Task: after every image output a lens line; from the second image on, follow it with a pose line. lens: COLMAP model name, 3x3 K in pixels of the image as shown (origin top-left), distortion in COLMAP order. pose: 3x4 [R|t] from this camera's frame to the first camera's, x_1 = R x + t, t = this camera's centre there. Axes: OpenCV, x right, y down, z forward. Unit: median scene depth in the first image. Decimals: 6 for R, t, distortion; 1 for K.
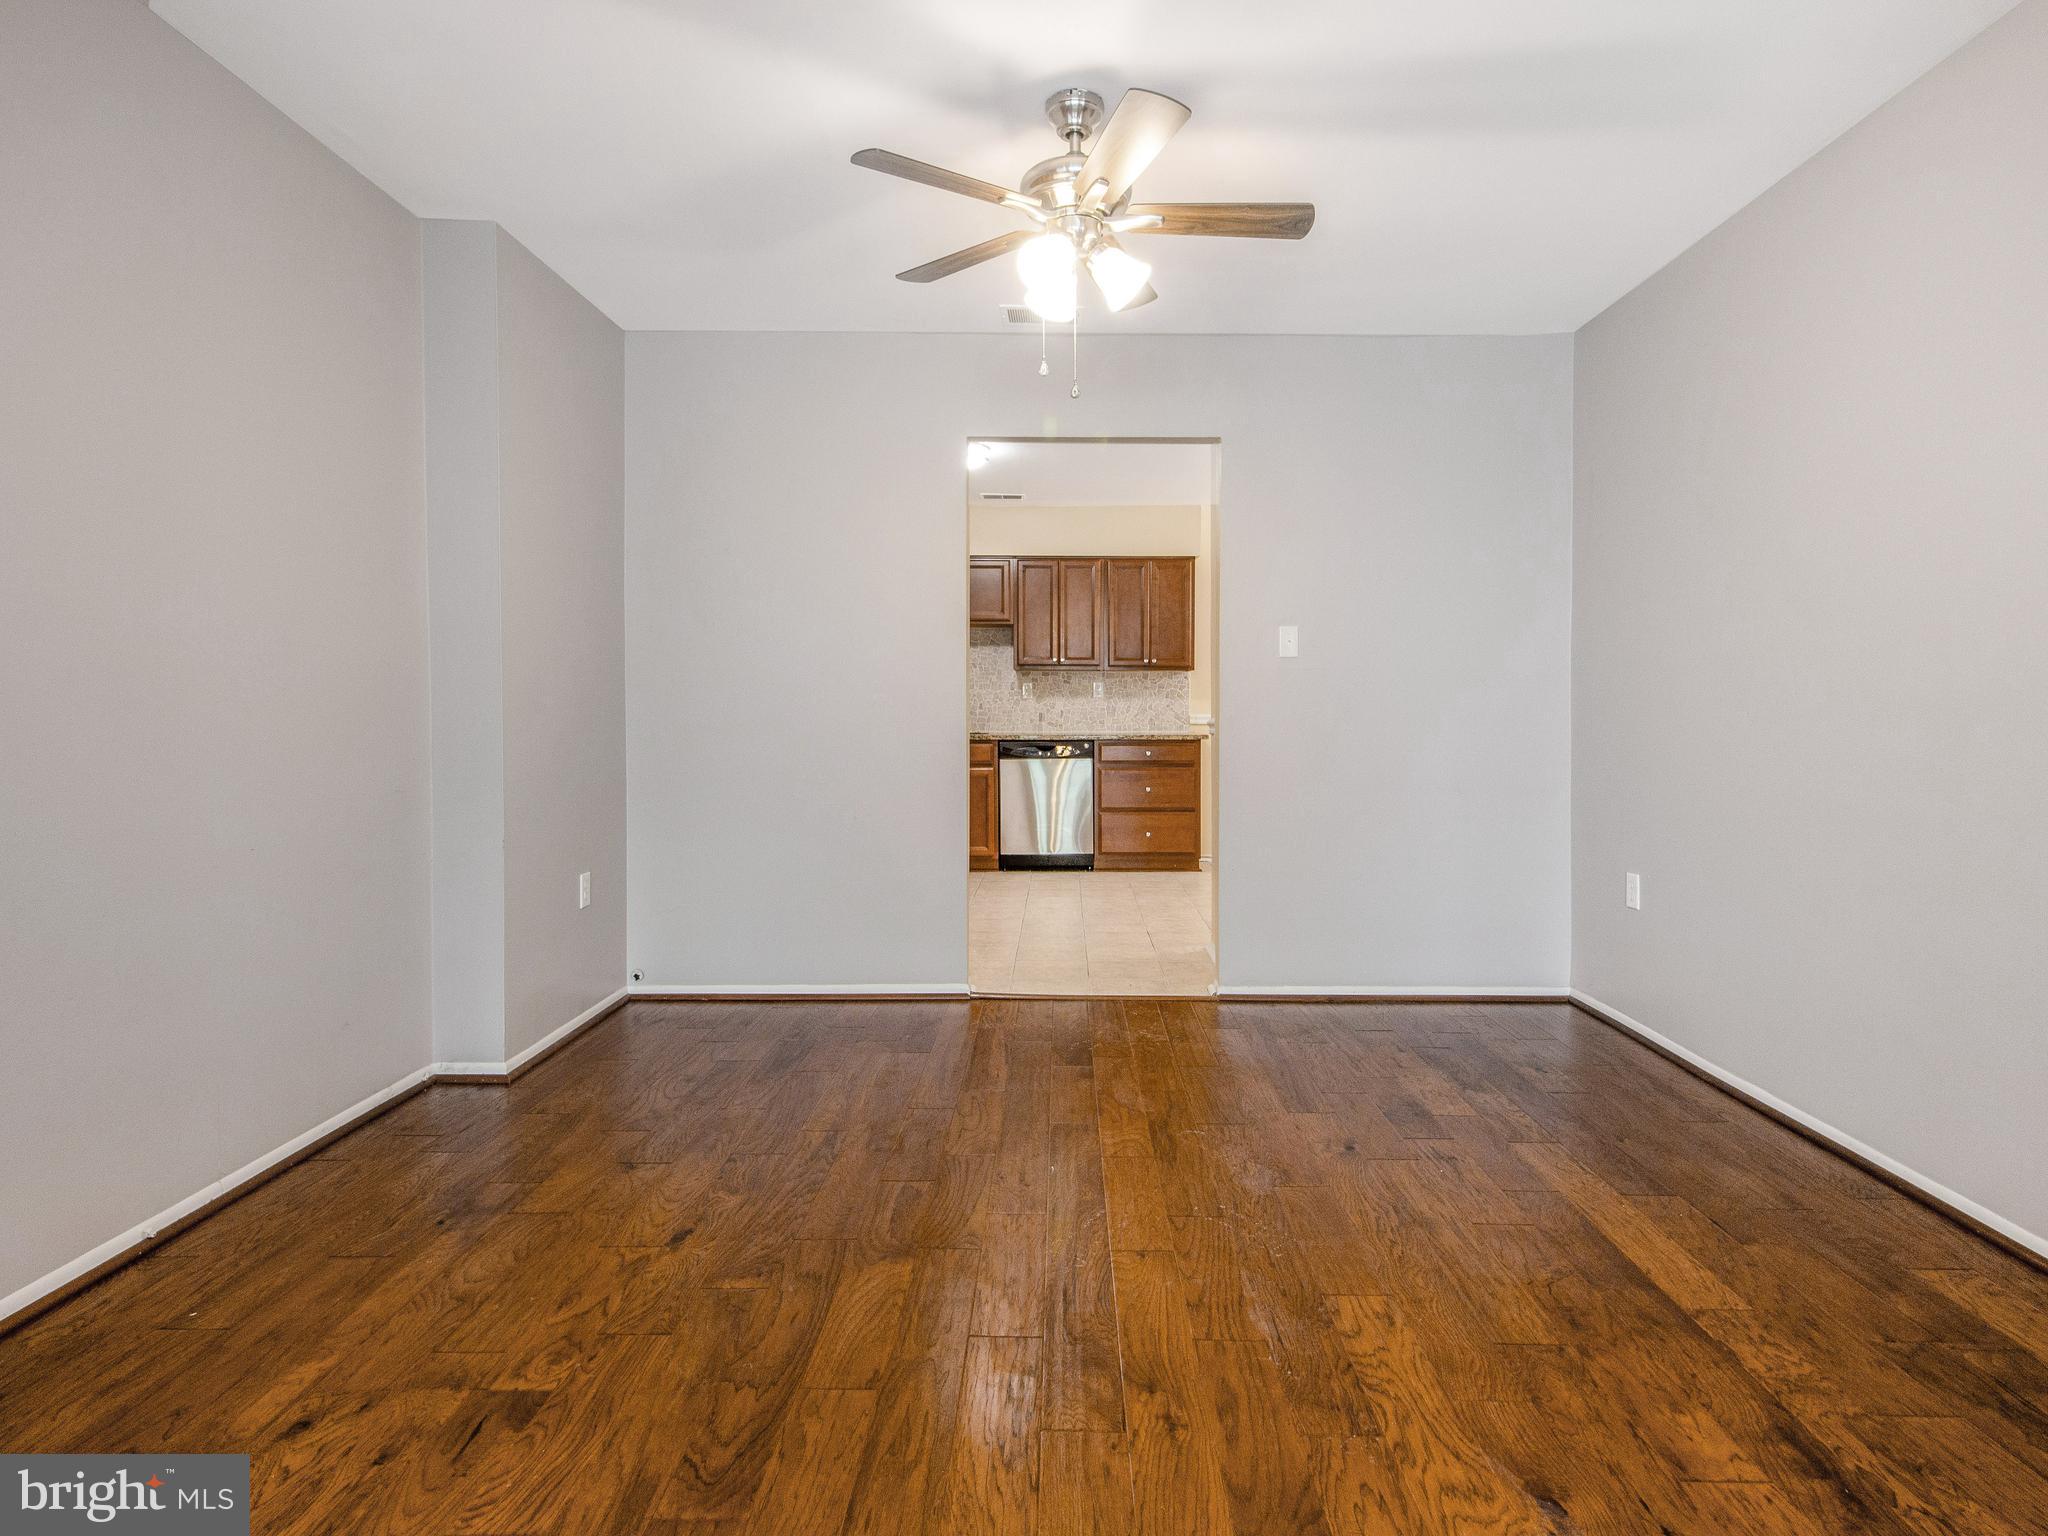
lens RADIAL K [[1091.8, 0, 1024.1], [0, 1091.8, 729.8], [0, 0, 1]] dist [0.021913, -0.010751]
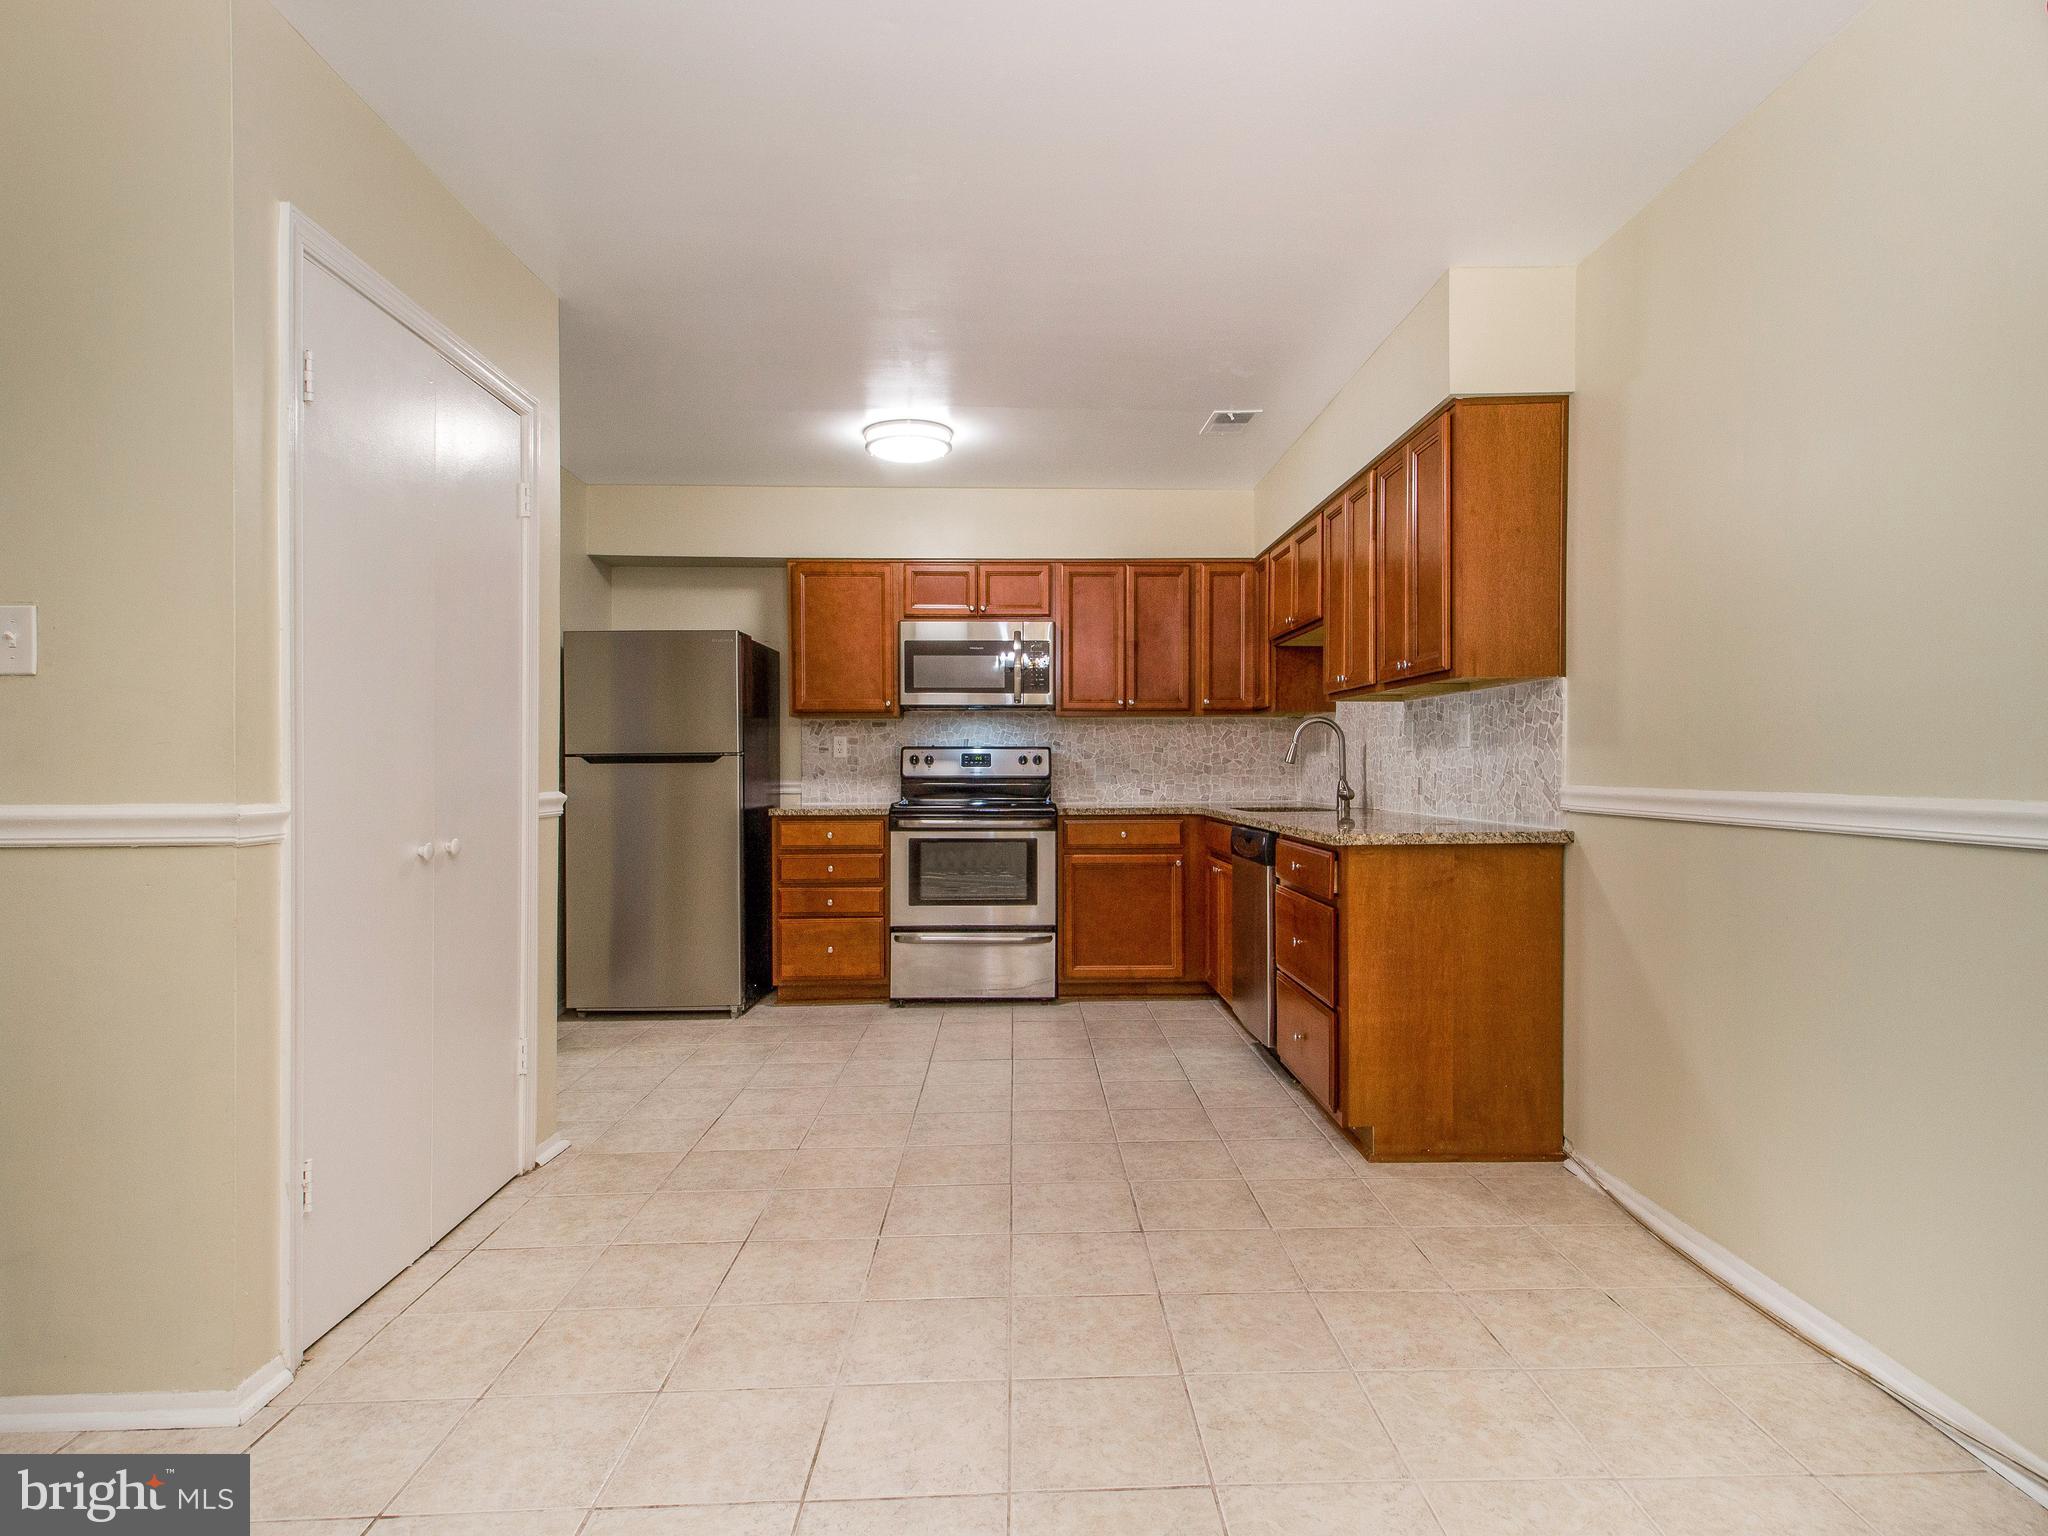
lens RADIAL K [[1091.8, 0, 1027.1], [0, 1091.8, 761.2], [0, 0, 1]] dist [0.021913, -0.010751]
pose [[0.046297, -0.005605, -0.998912, 0.561154], [-0.010325, 0.999928, -0.006090, -0.019098], [0.998874, 0.010595, 0.046236, 0.822921]]
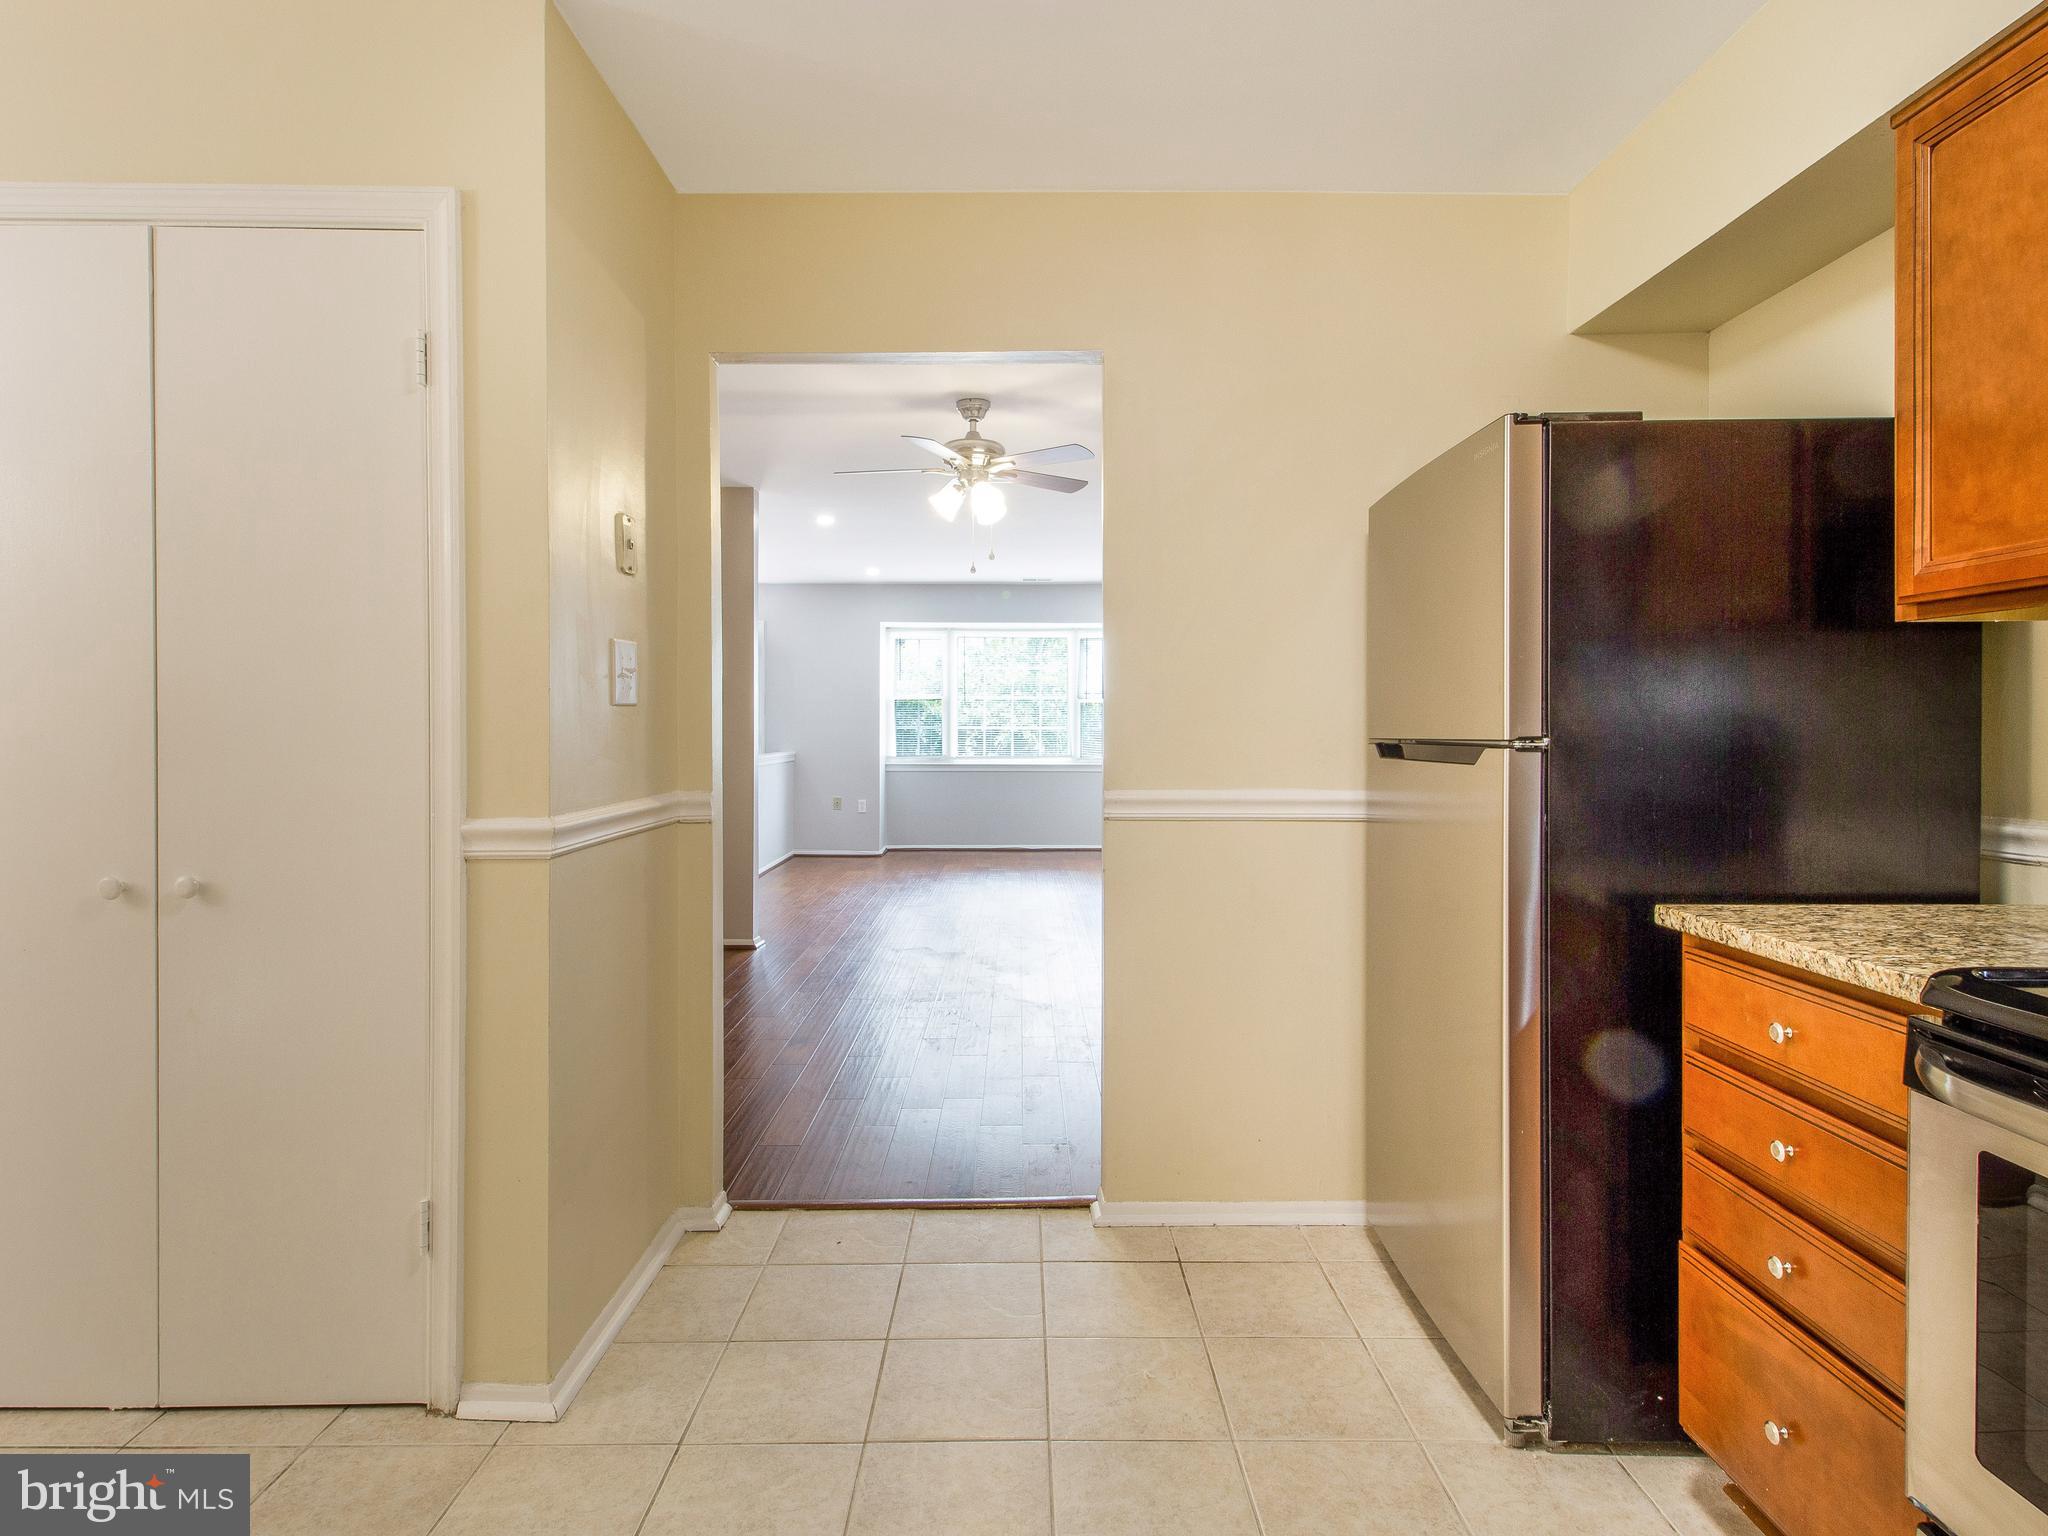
lens RADIAL K [[1091.8, 0, 1008.6], [0, 1091.8, 728.0], [0, 0, 1]] dist [0.021913, -0.010751]
pose [[-0.999284, -0.000651, -0.037833, 0.014986], [-0.001160, 0.999909, 0.013416, -0.032470], [0.037821, 0.013450, -0.999194, 0.922702]]
